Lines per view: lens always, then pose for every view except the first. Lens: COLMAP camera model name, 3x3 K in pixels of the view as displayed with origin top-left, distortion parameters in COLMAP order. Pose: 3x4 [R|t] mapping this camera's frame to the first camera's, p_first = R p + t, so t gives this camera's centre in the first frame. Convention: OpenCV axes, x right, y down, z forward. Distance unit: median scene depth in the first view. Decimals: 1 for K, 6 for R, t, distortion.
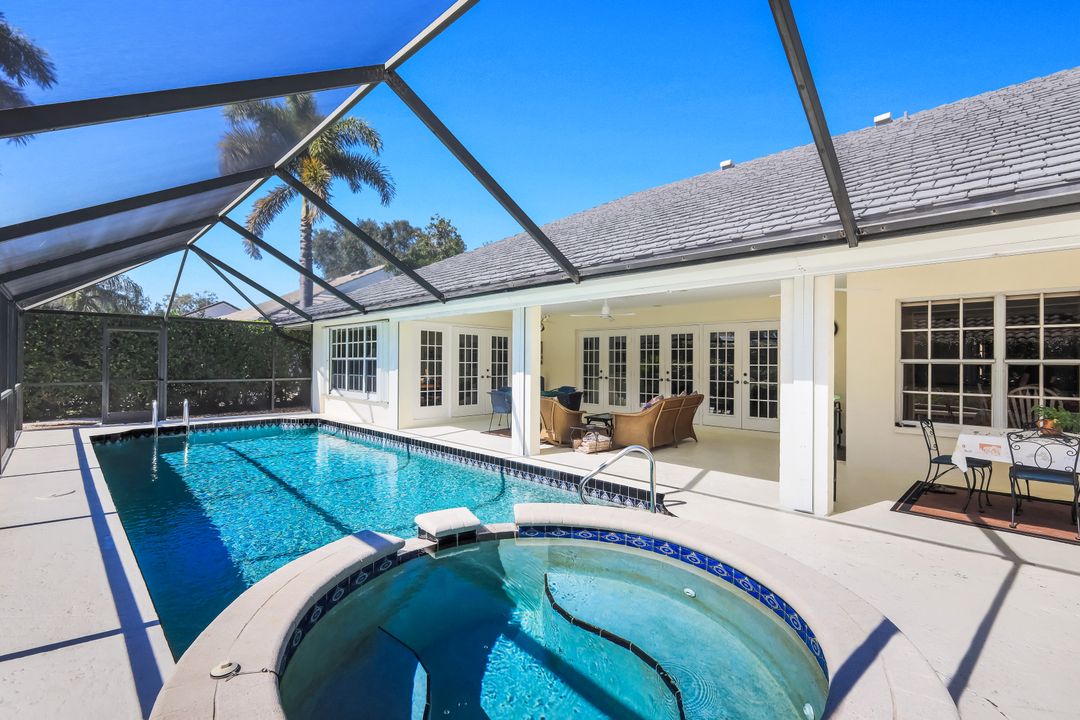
lens RADIAL K [[473.3, 0, 539.3], [0, 473.3, 363.6], [0, 0, 1]] dist [0.003232, 0.000302]
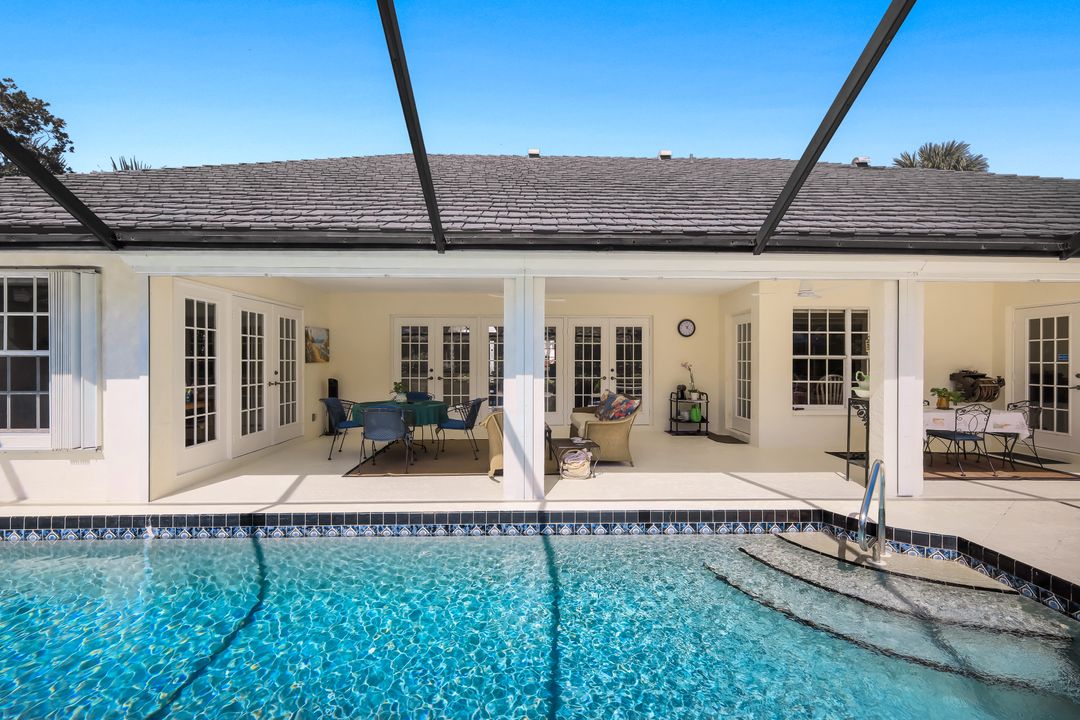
lens RADIAL K [[490.5, 0, 540.0], [0, 490.5, 360.0], [0, 0, 1]] dist [-0.004433, -0.000220]
pose [[0.693198, -0.007068, 0.720713, -0.357795], [0.004662, 0.999975, 0.005322, -0.004215], [-0.720733, -0.000329, 0.693213, 0.352428]]
